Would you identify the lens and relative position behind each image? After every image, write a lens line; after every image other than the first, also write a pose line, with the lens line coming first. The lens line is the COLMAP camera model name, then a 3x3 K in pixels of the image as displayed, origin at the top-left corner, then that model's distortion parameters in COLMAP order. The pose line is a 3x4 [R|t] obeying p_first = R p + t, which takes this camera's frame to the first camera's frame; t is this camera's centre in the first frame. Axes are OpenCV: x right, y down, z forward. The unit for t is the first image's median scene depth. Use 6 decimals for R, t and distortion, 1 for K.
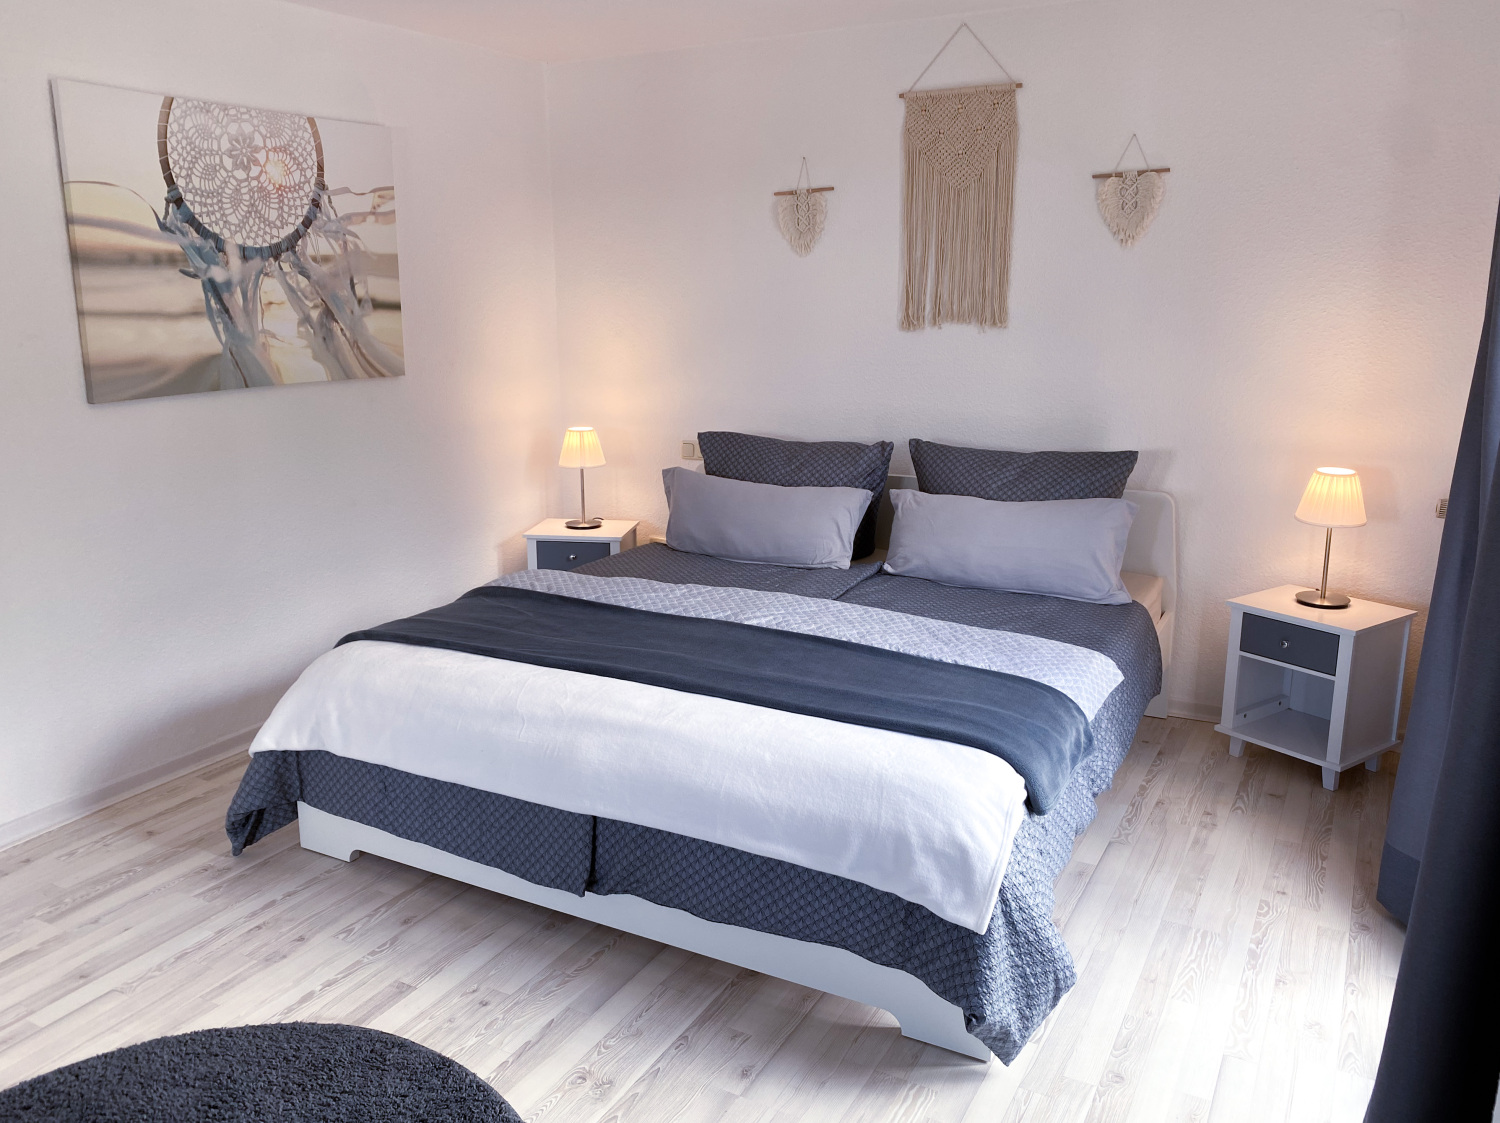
lens RADIAL K [[1151.9, 0, 750.0], [0, 1151.9, 561.5], [0, 0, 1]] dist [0.051475, -0.130583]
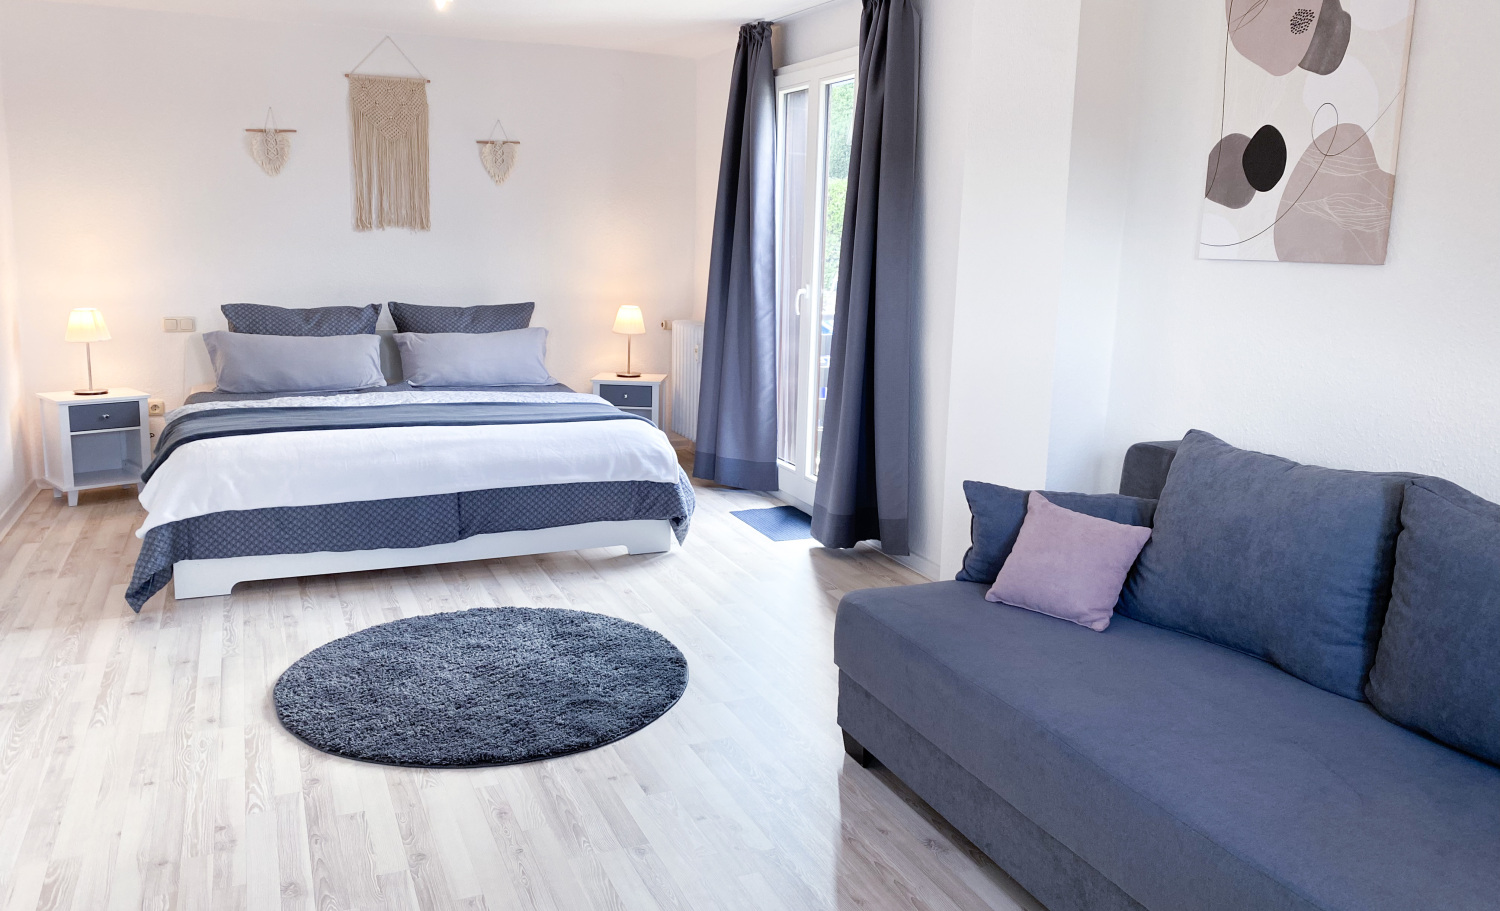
lens RADIAL K [[1150.2, 0, 750.0], [0, 1150.2, 455.5], [0, 0, 1]] dist [-0.002634, -0.002310]
pose [[0.608513, -0.131763, 0.782528, -0.828533], [0.149715, 0.987472, 0.049850, 0.093779], [-0.779293, 0.086822, 0.620616, -0.307221]]
